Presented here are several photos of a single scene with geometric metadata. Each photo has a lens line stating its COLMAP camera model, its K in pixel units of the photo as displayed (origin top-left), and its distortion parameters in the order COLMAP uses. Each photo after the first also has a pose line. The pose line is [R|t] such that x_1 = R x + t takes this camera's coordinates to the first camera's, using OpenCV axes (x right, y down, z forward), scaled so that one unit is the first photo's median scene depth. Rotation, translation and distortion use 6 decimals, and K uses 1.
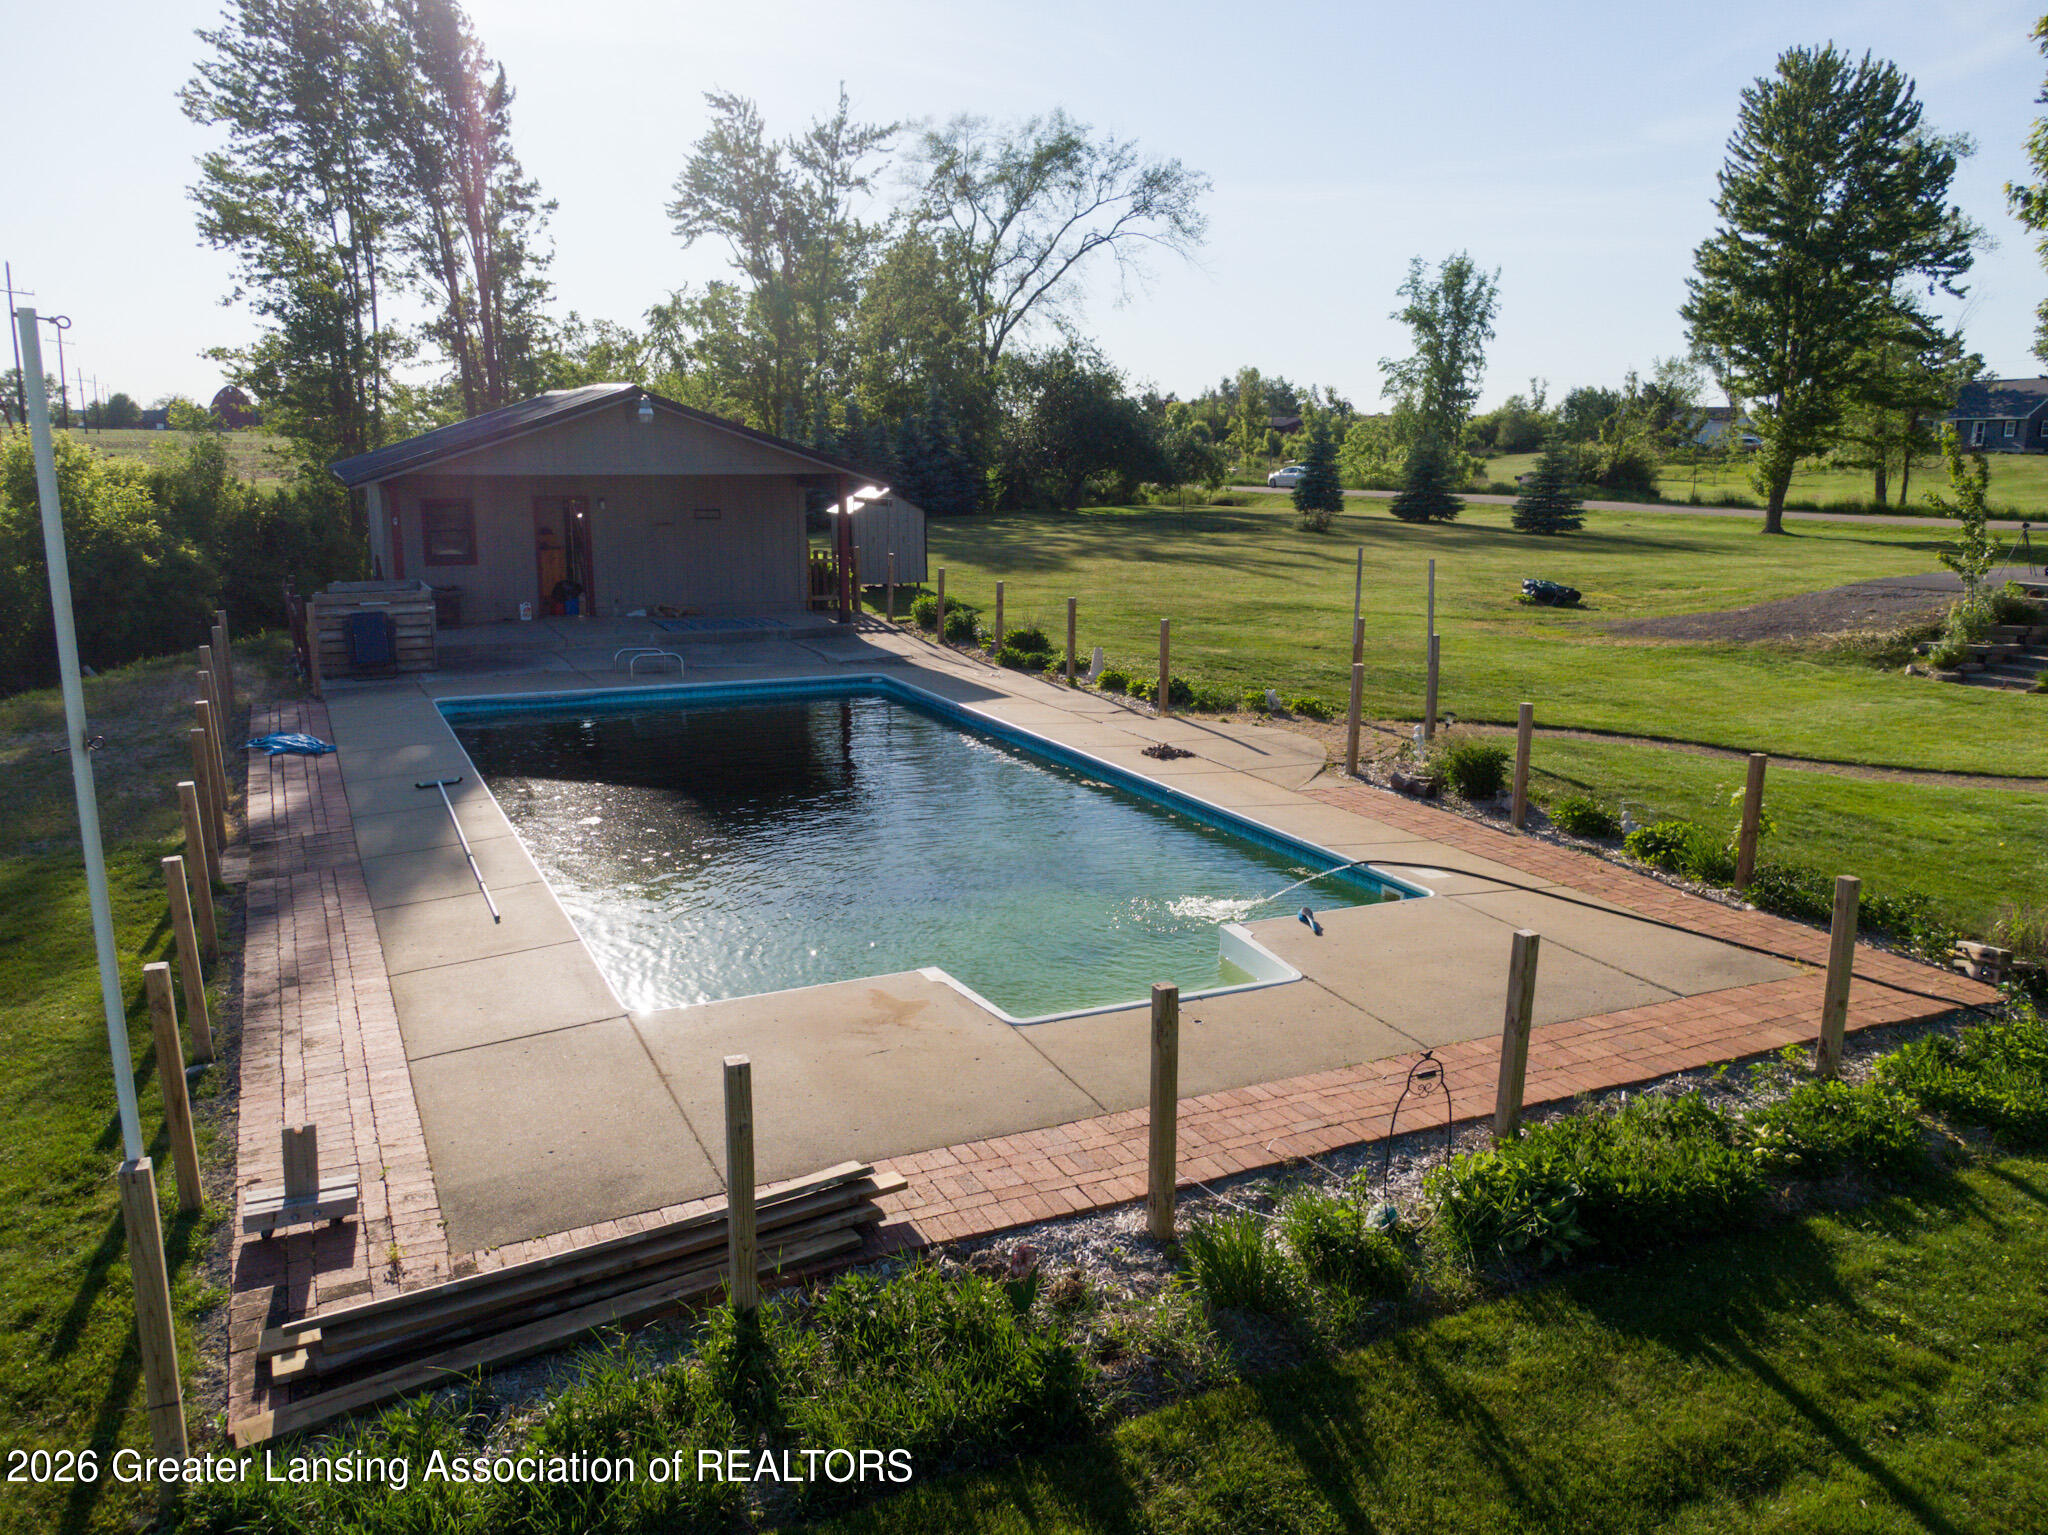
lens RADIAL K [[1556.4, 0, 1035.5], [0, 1556.4, 770.5], [0, 0, 1]] dist [0.034928, -0.037154]
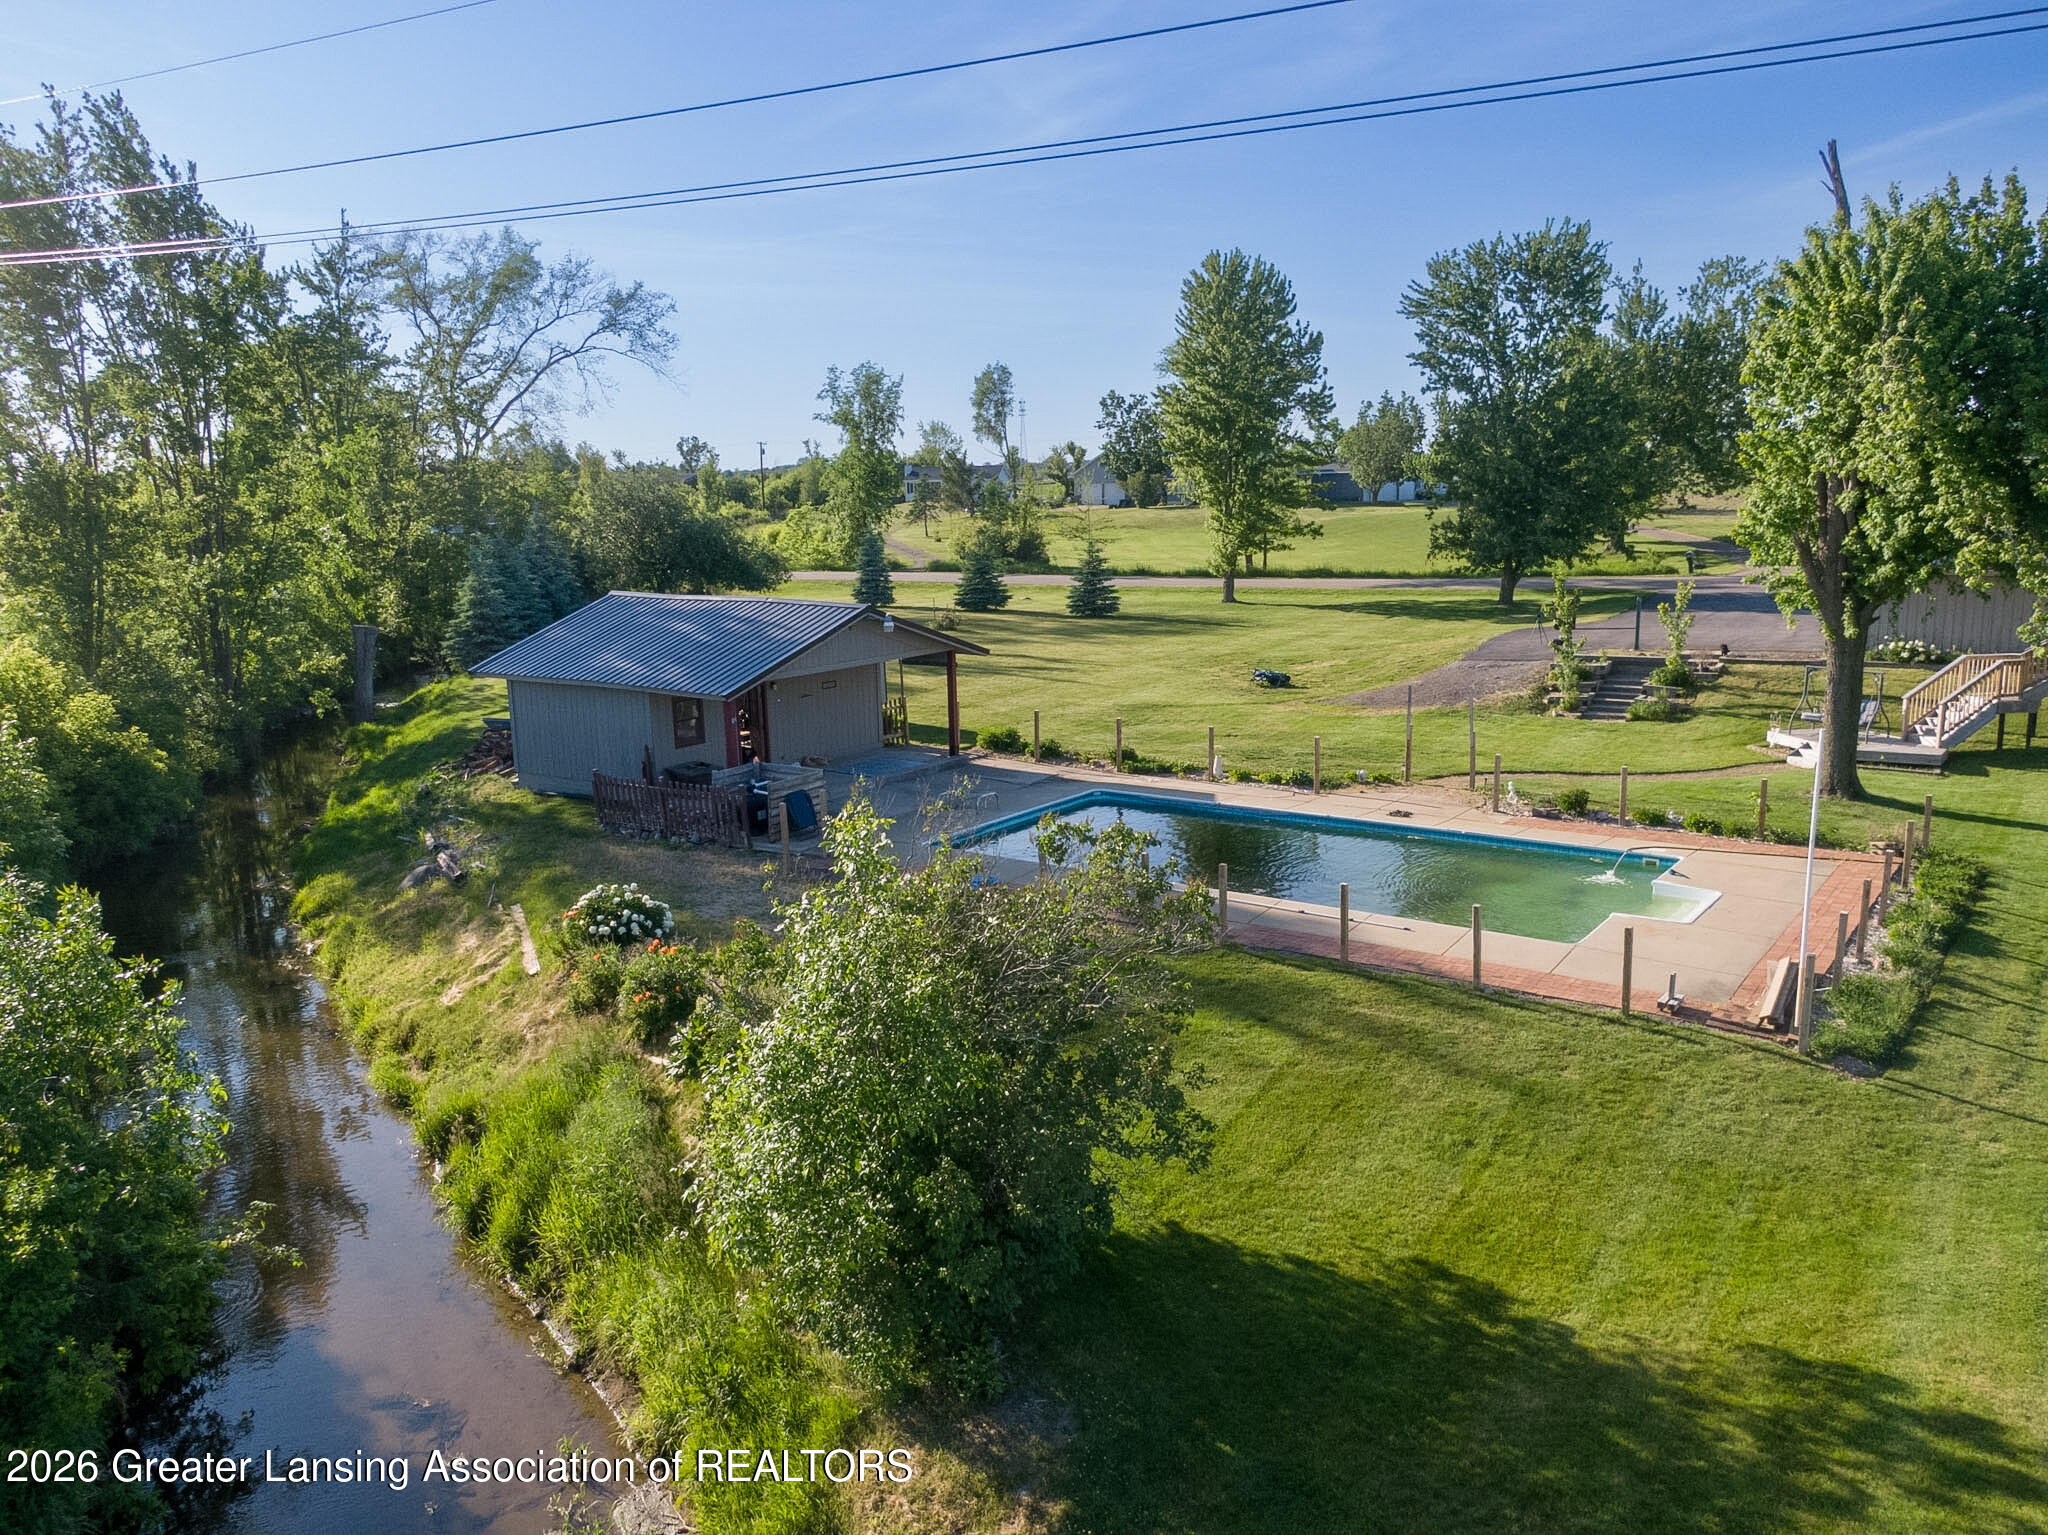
lens RADIAL K [[1579.7, 0, 1017.3], [0, 1579.7, 808.1], [0, 0, 1]] dist [-0.005957, 0.013766]
pose [[0.883602, -0.127207, 0.450628, -0.340040], [0.129674, 0.991228, 0.025543, -0.036655], [-0.449924, 0.035865, 0.892346, -0.127997]]
